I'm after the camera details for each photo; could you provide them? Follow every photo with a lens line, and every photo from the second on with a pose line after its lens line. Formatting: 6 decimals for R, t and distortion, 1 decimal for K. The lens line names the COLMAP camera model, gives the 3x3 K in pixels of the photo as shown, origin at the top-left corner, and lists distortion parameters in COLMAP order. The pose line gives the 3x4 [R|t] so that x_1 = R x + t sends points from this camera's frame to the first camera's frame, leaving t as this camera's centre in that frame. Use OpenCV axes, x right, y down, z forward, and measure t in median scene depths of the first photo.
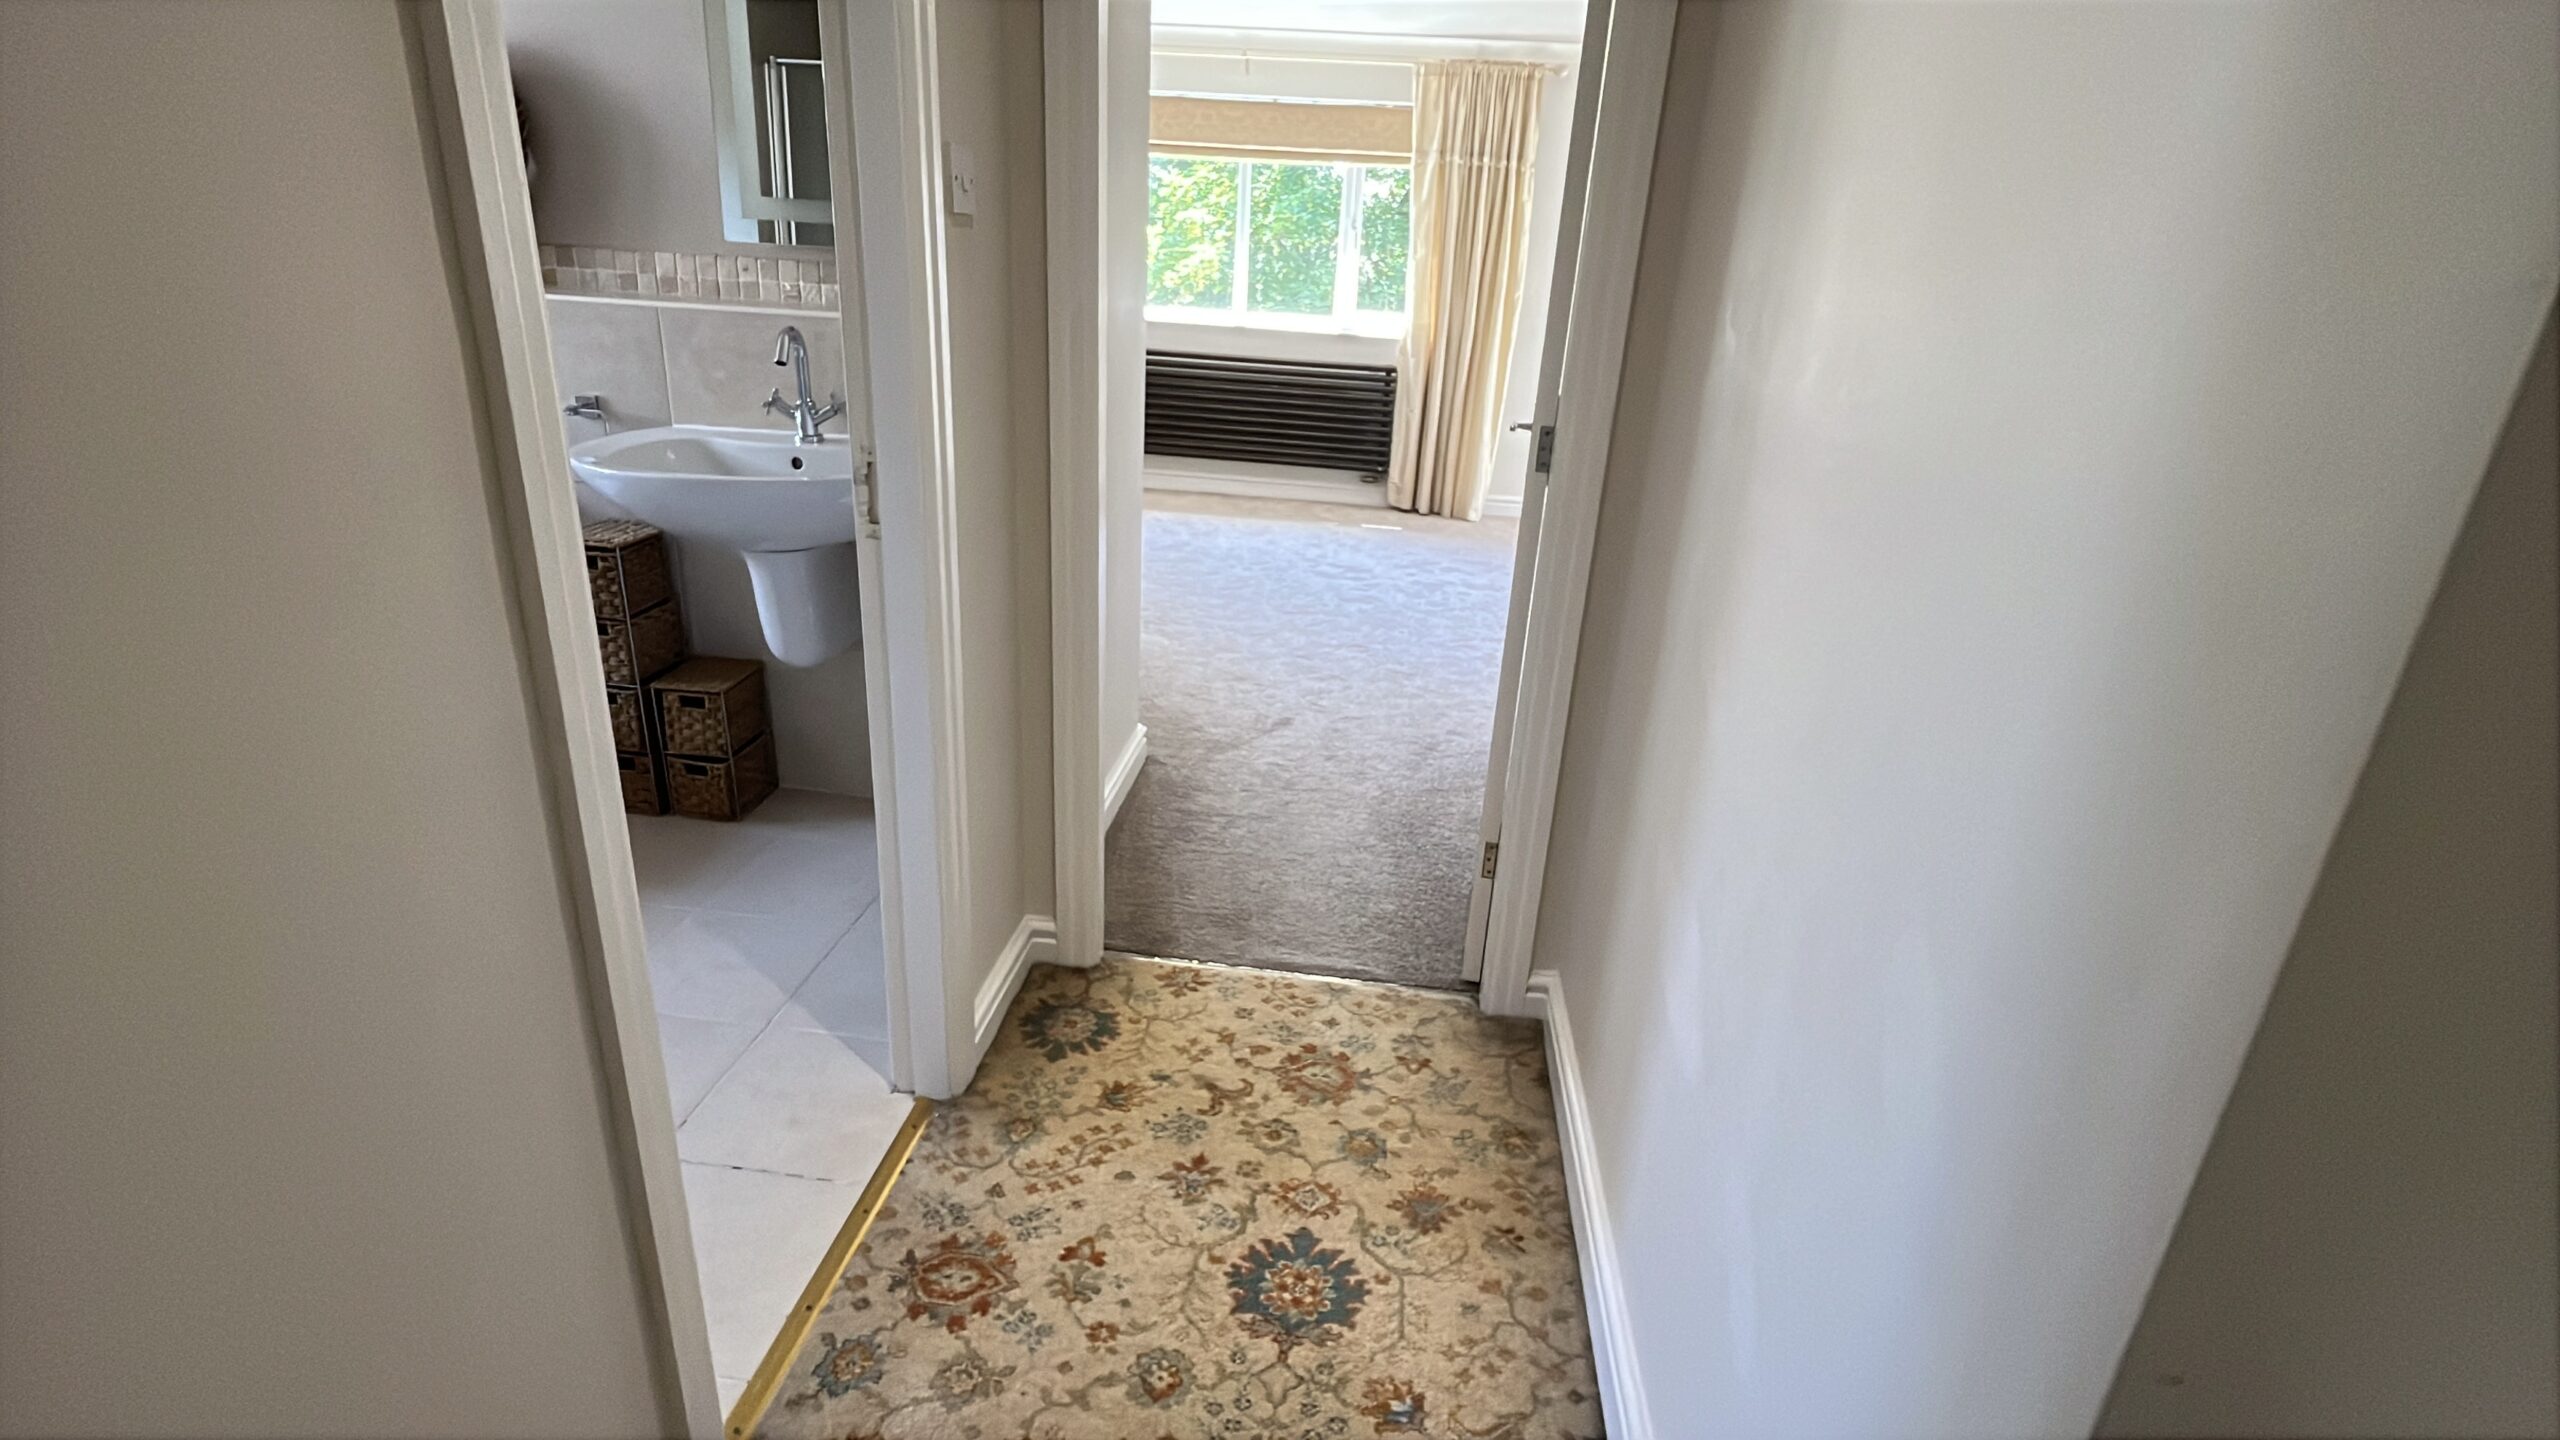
lens RADIAL K [[1201.2, 0, 1280.0], [0, 1201.2, 720.0], [0, 0, 1]] dist [-0.005225, -0.000855]
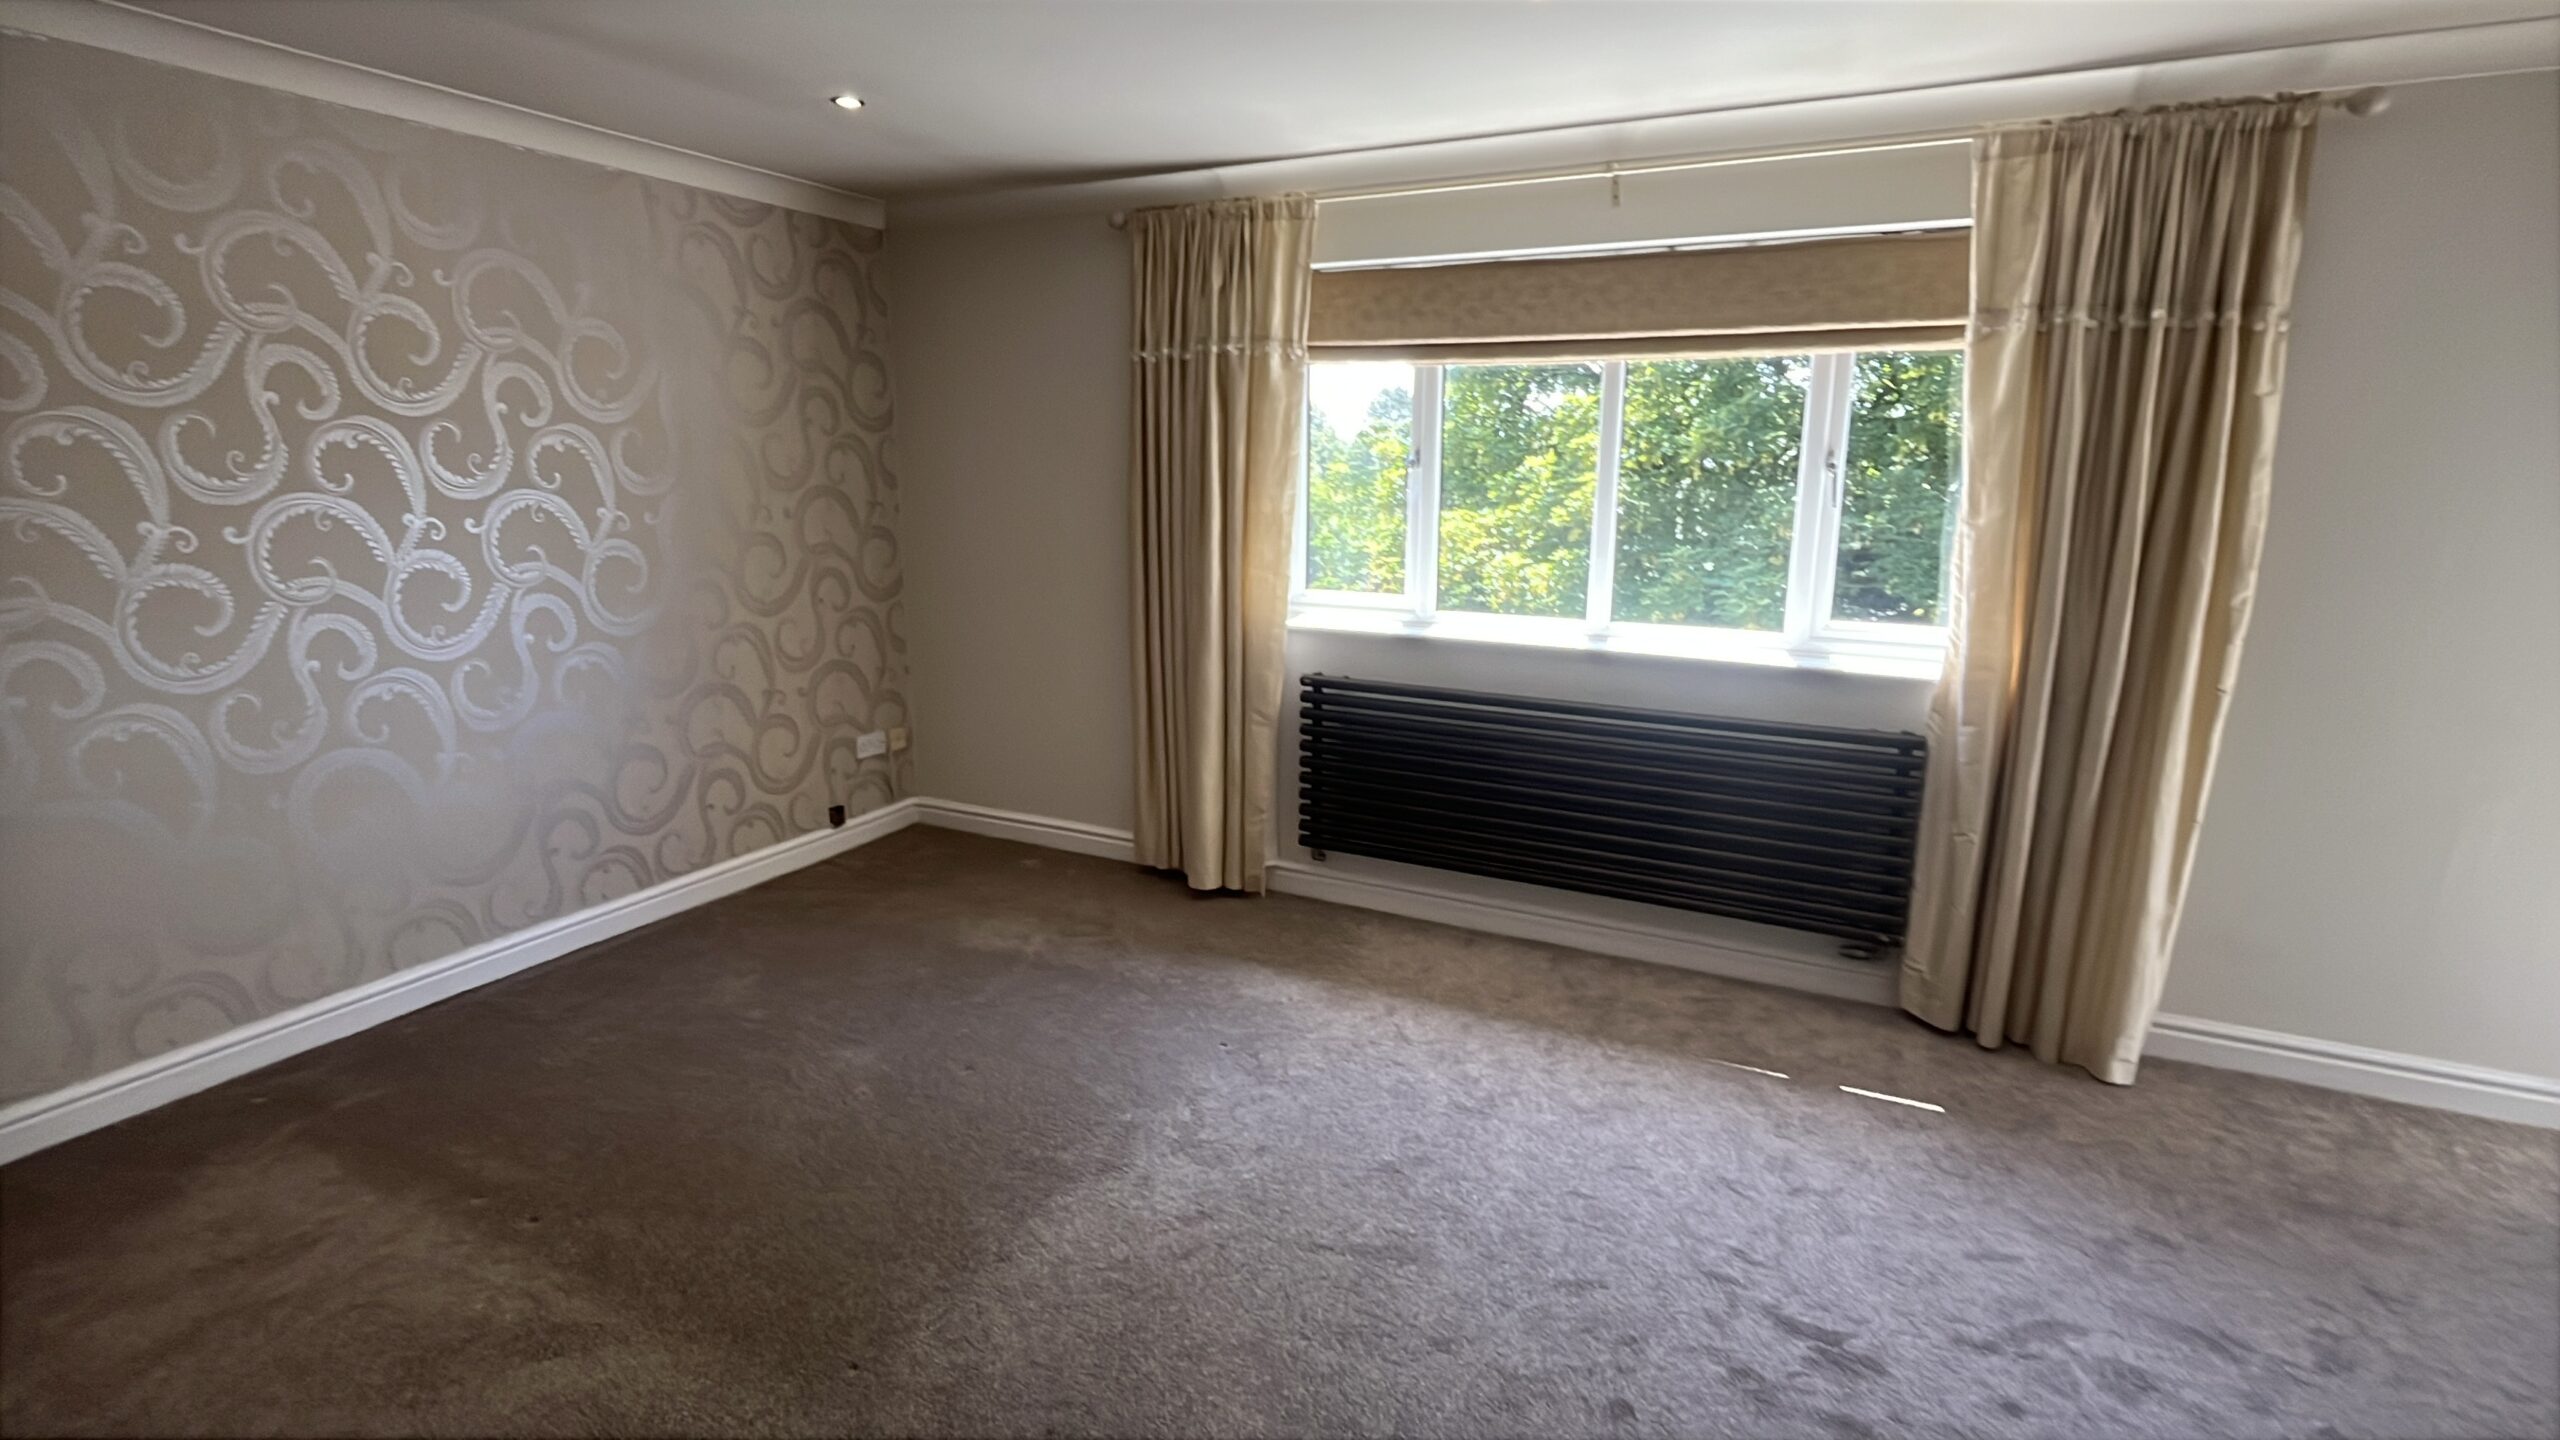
lens RADIAL K [[1193.7, 0, 1271.1], [0, 1193.7, 713.4], [0, 0, 1]] dist [-0.003516, -0.000132]
pose [[0.936513, 0.022966, -0.349879, 0.019891], [-0.082405, 0.984319, -0.155963, -0.222243], [0.340811, 0.174893, 0.923721, 0.500005]]
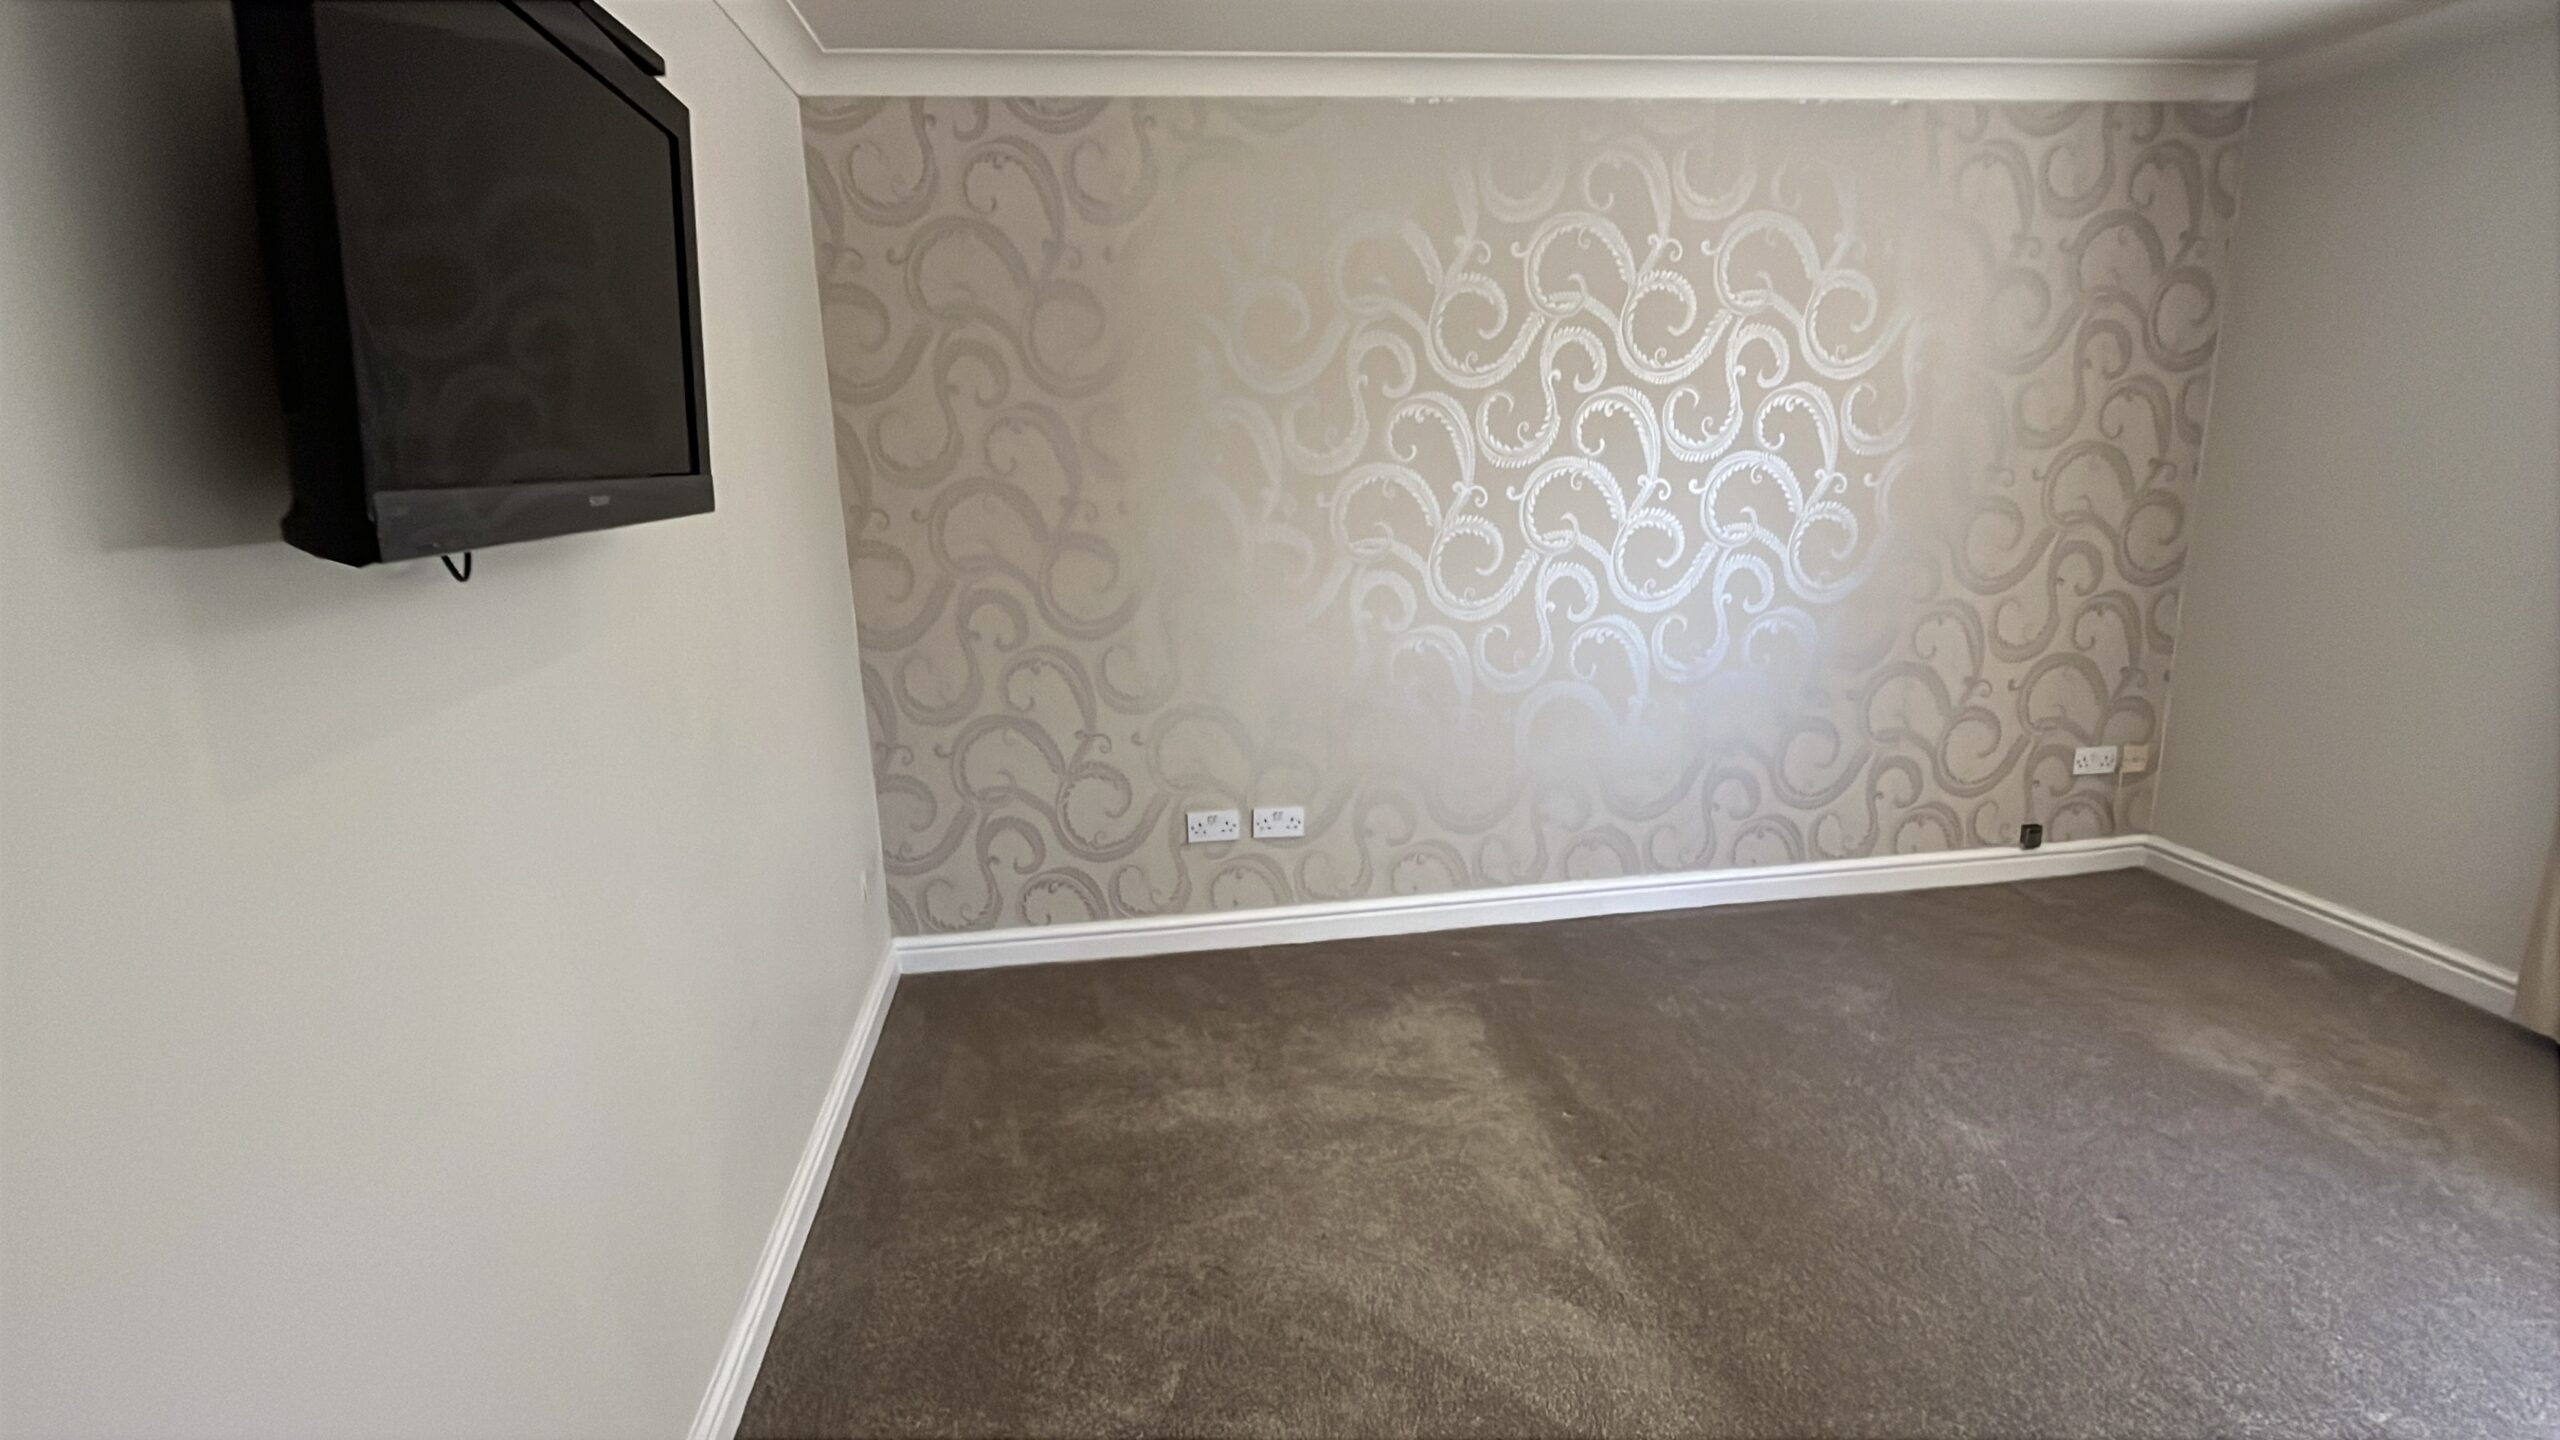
lens RADIAL K [[1193.7, 0, 1271.1], [0, 1193.7, 713.4], [0, 0, 1]] dist [-0.003516, -0.000132]
pose [[0.242994, 0.156605, -0.957303, 0.006005], [-0.307178, 0.948516, 0.077196, -0.234723], [0.920106, 0.275305, 0.278589, 0.532925]]
